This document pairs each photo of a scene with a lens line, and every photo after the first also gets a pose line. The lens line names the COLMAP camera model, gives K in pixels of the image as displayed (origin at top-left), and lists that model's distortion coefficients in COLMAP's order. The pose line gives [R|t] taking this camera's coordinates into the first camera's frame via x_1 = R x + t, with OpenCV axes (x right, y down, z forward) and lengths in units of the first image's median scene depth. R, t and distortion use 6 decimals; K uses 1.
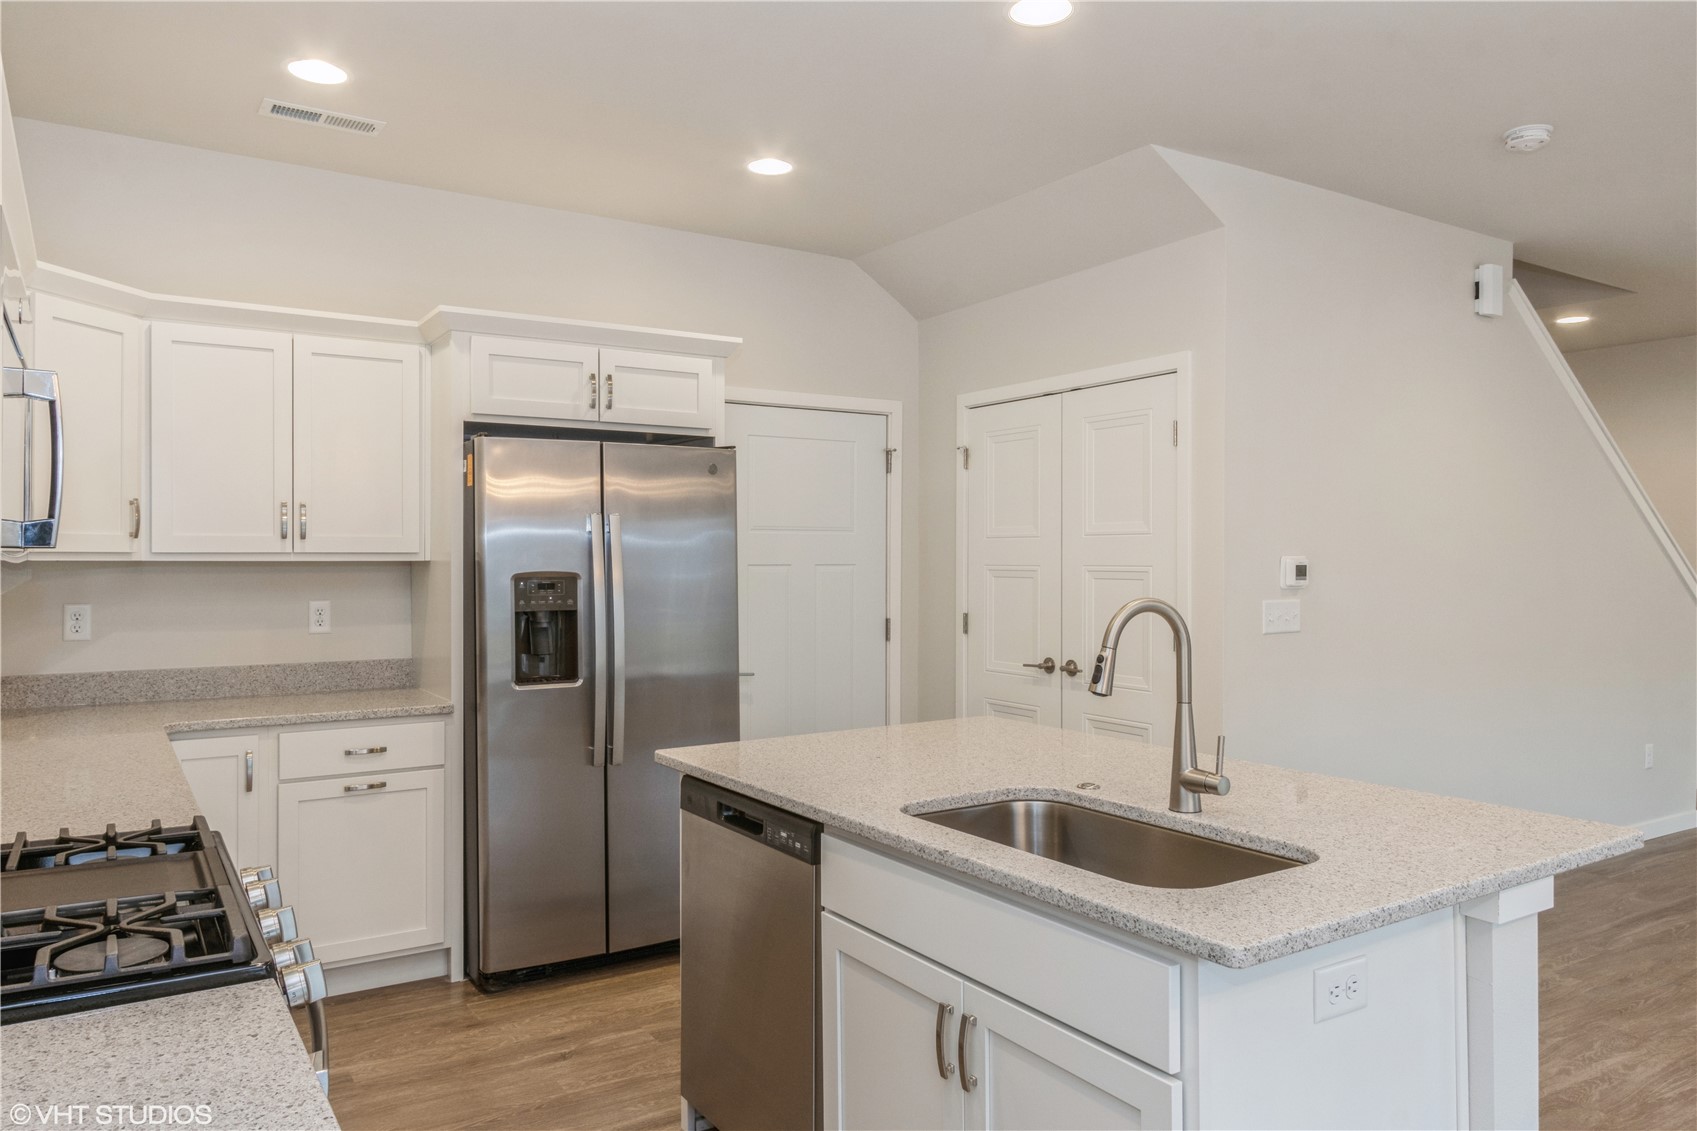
lens RADIAL K [[1166.9, 0, 847.4], [0, 1166.9, 558.1], [0, 0, 1]] dist [-0.005761, -0.003402]
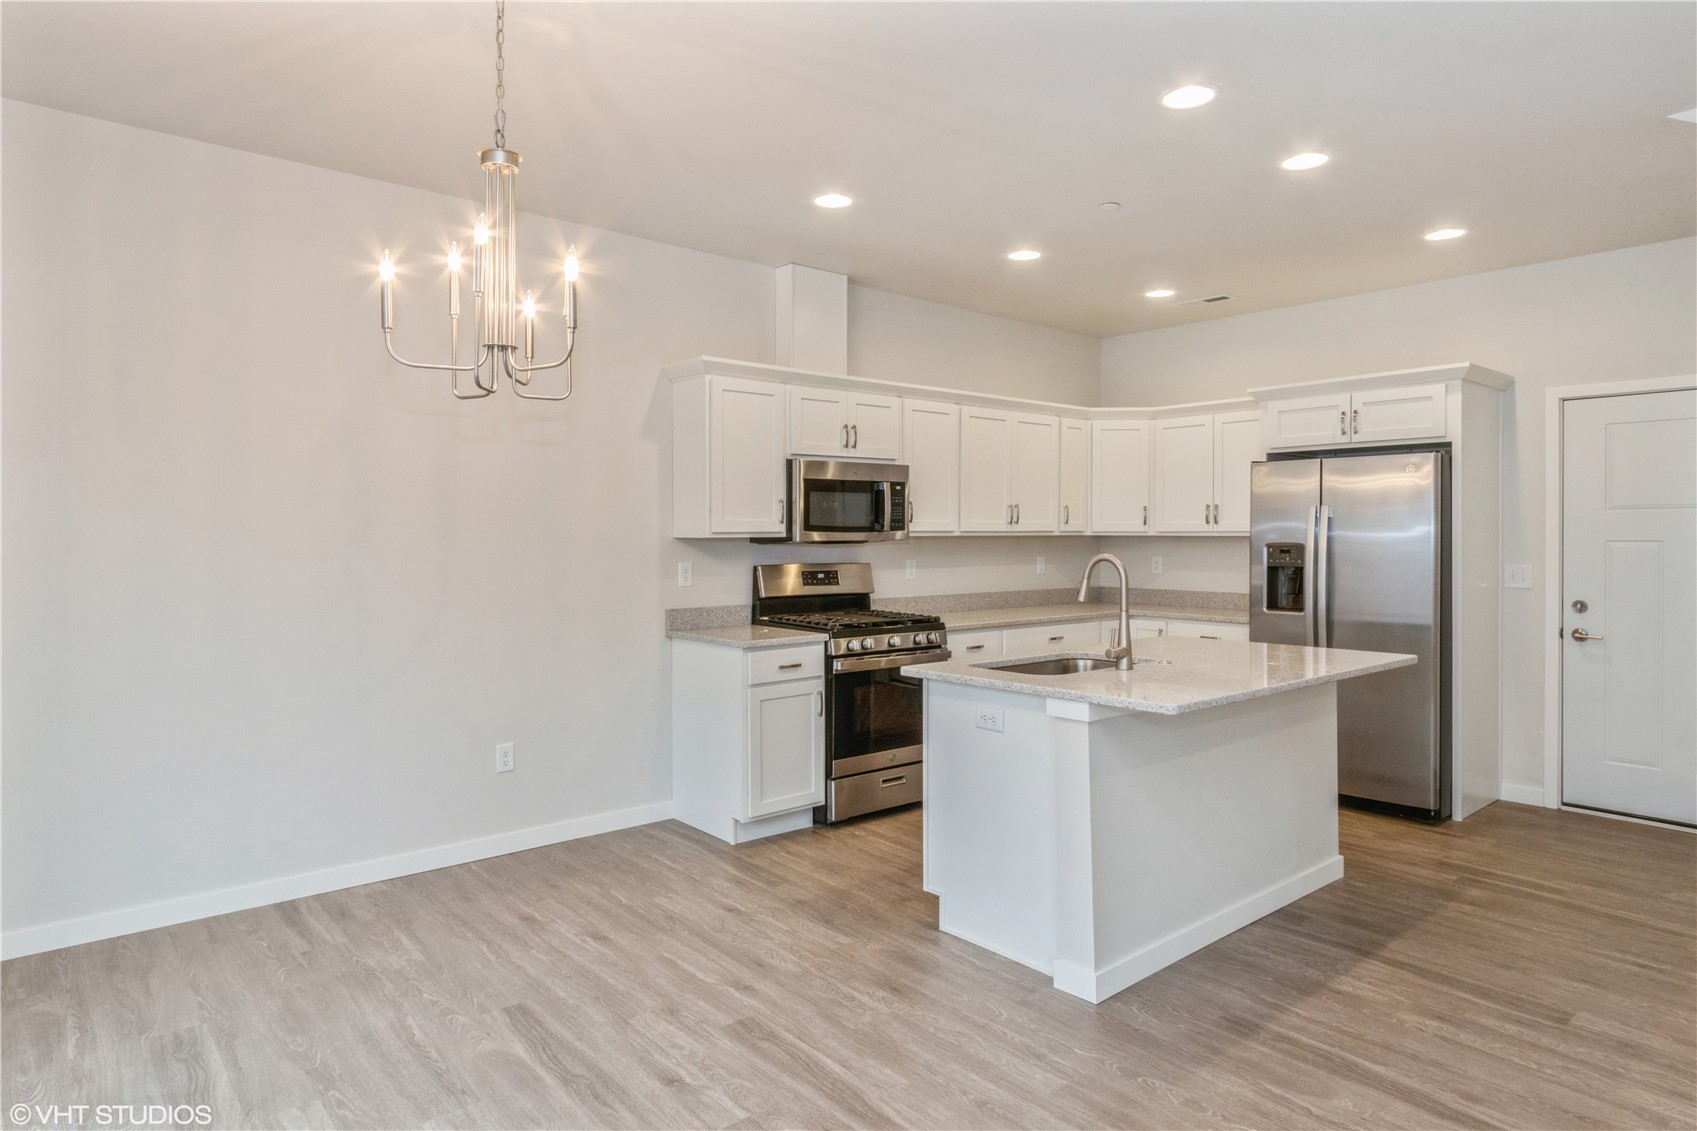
lens RADIAL K [[1023.2, 0, 856.8], [0, 1023.2, 559.3], [0, 0, 1]] dist [-0.025306, 0.000618]
pose [[0.107917, 0.023098, -0.993892, 1.081032], [-0.006366, 0.999726, 0.022543, 0.006808], [0.994140, 0.003894, 0.108034, 0.251655]]
